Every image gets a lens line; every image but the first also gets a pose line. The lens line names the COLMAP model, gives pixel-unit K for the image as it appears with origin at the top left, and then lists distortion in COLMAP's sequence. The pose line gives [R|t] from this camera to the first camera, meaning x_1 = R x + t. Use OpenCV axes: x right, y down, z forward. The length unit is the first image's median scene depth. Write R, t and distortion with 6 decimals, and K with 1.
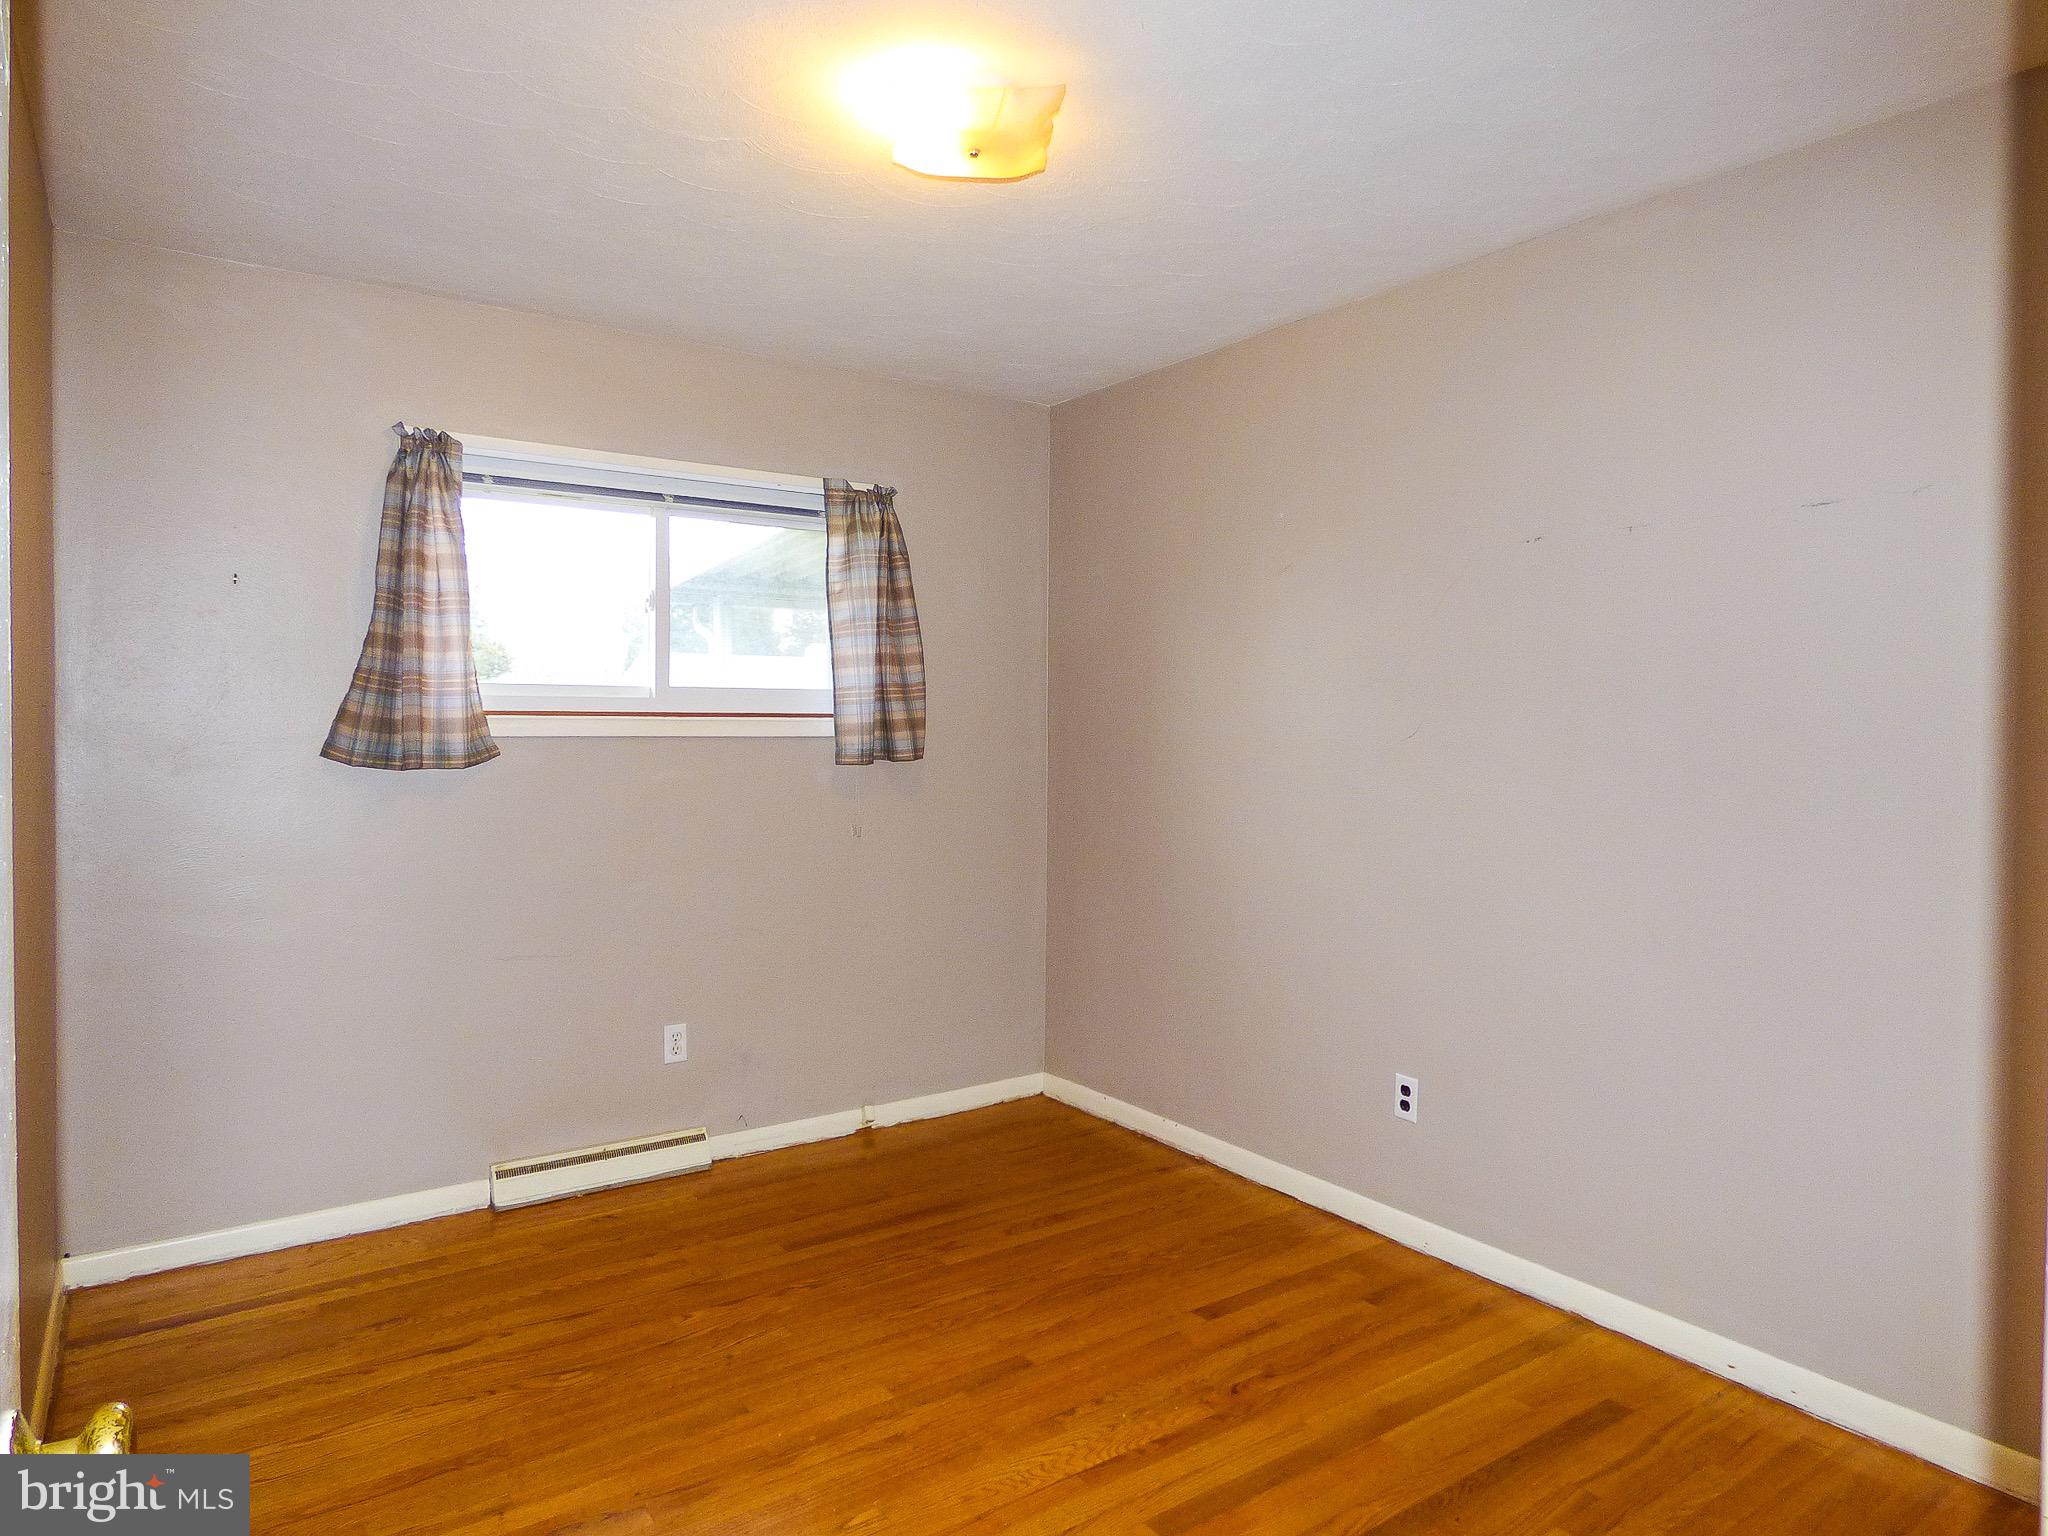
lens RADIAL K [[1261.9, 0, 1024.0], [0, 1261.9, 768.0], [0, 0, 1]] dist [-0.006964, -0.000623]
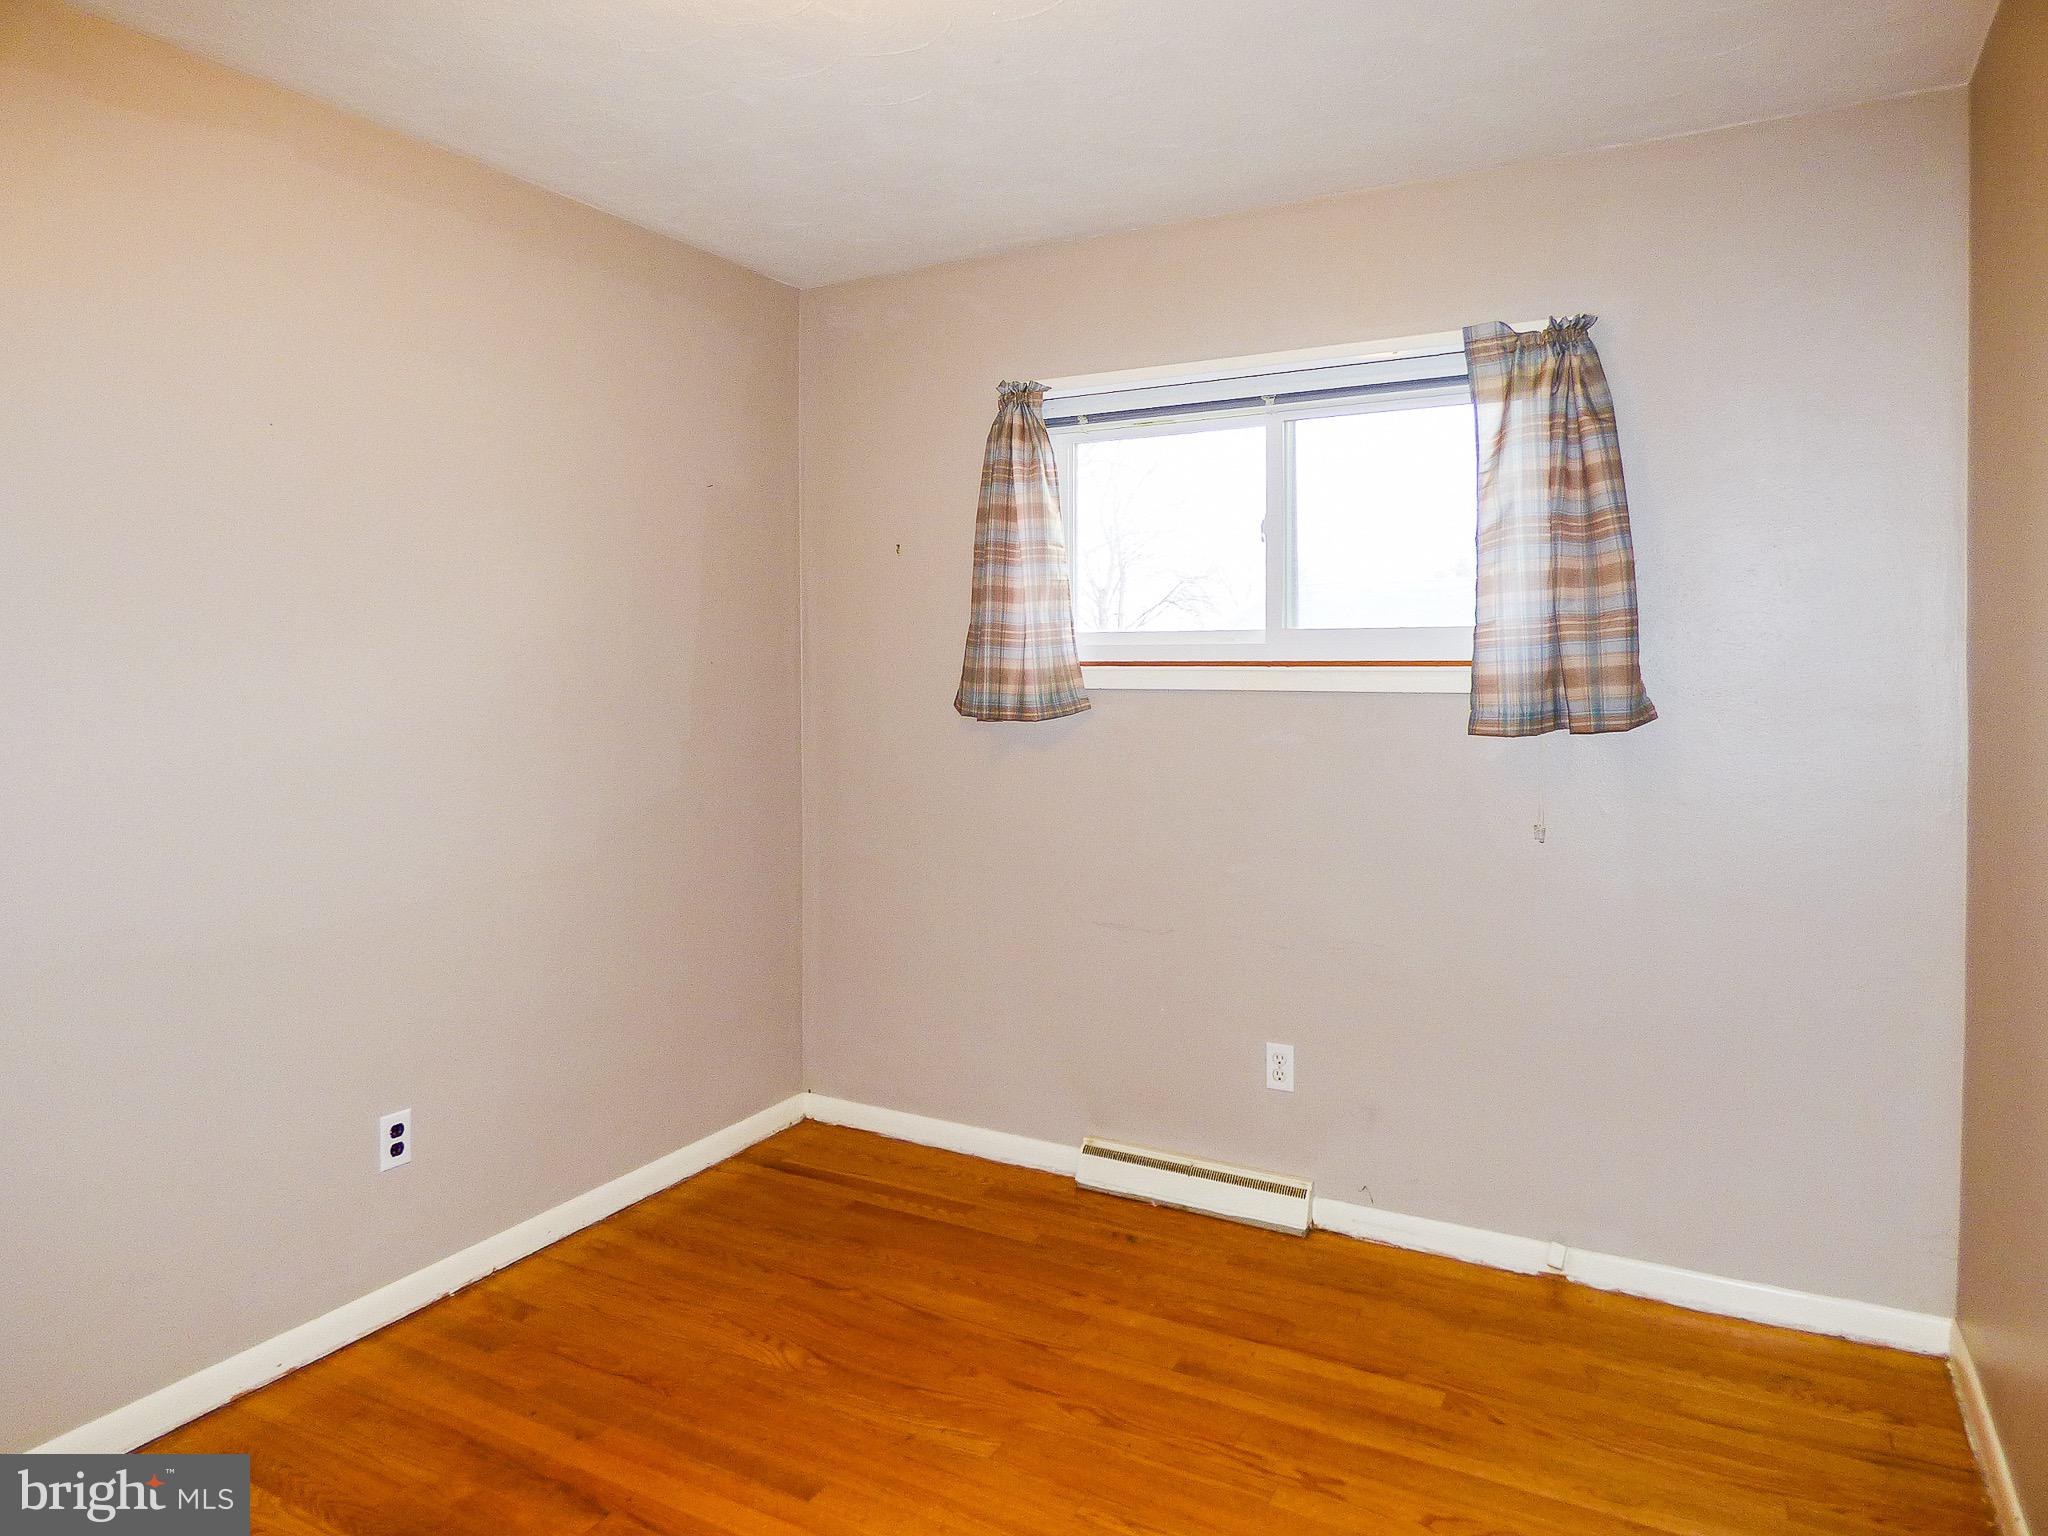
lens RADIAL K [[1268.5, 0, 1027.0], [0, 1268.5, 706.6], [0, 0, 1]] dist [-0.008451, -0.001334]
pose [[0.447322, 0.022750, -0.894084, 0.367967], [-0.030336, 0.999487, 0.010255, -0.017578], [0.893858, 0.022536, 0.447782, 0.468134]]
